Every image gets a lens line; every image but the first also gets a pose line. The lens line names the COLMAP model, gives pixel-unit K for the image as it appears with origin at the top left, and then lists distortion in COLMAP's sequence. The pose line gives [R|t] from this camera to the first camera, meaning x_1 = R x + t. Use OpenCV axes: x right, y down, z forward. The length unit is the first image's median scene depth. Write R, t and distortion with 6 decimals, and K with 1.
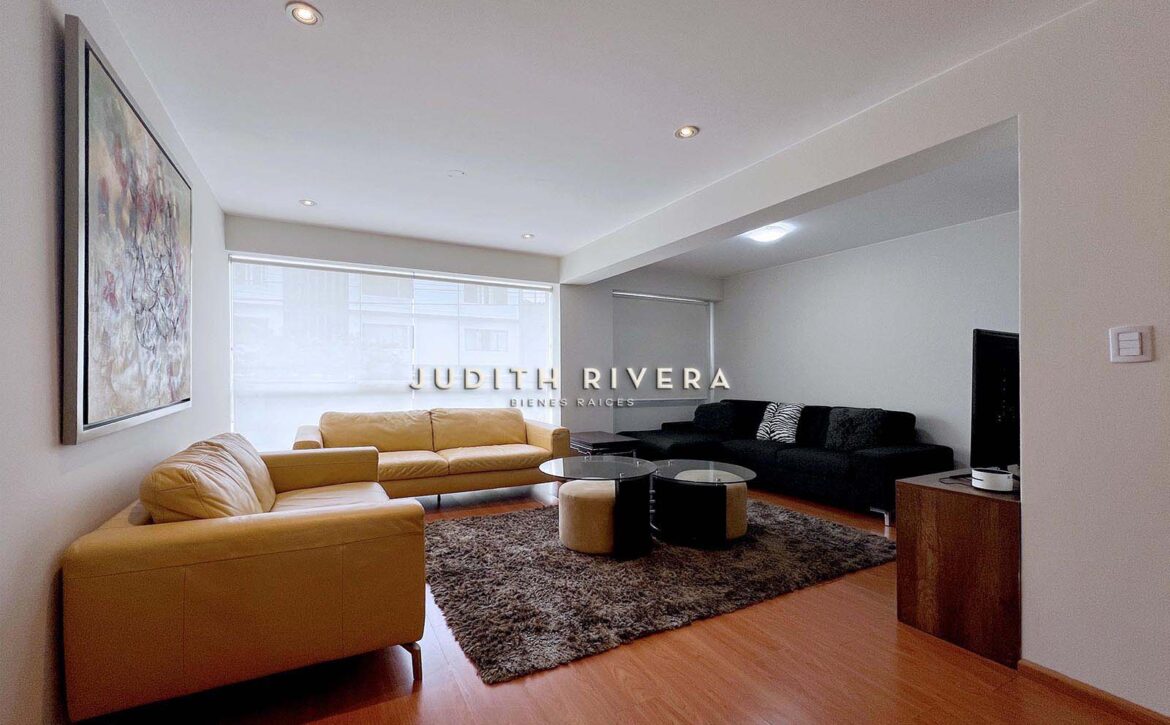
lens RADIAL K [[467.8, 0, 563.5], [0, 467.8, 384.5], [0, 0, 1]] dist [0.001520, -0.000095]
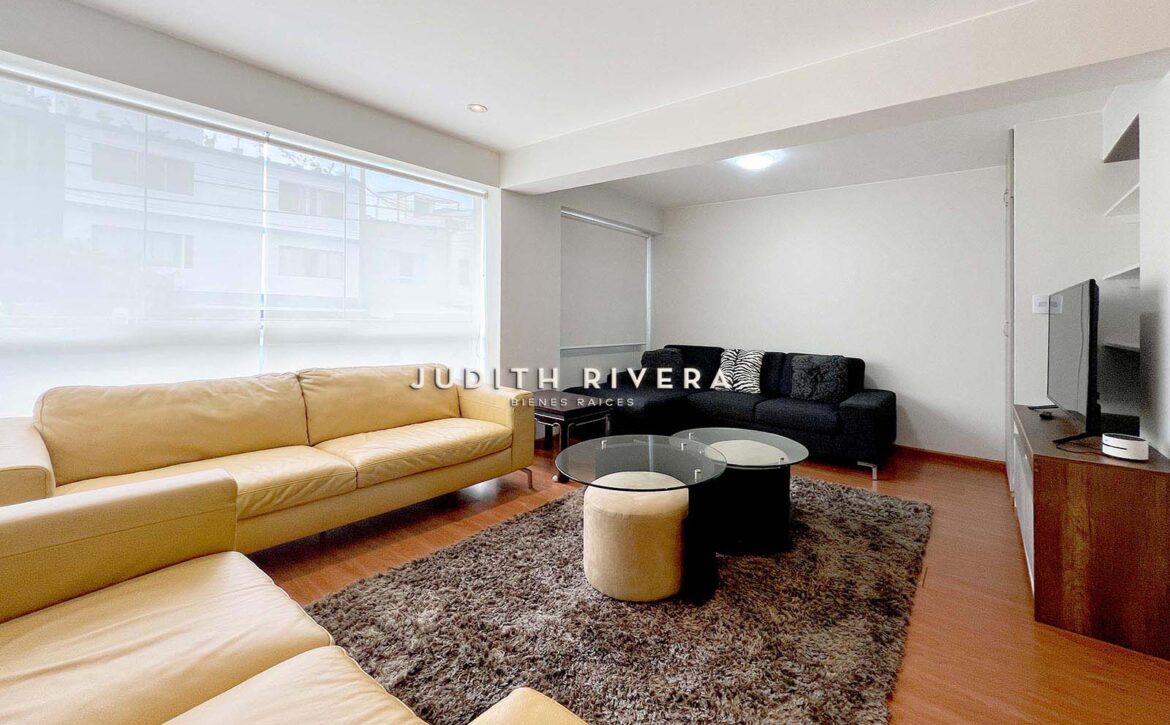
lens RADIAL K [[464.2, 0, 587.6], [0, 464.2, 317.4], [0, 0, 1]] dist [-0.000105, -0.000149]
pose [[0.904398, 0.013979, 0.426462, -0.219722], [-0.011293, 0.999897, -0.008825, -0.013561], [-0.426541, 0.003165, 0.904463, 0.344350]]
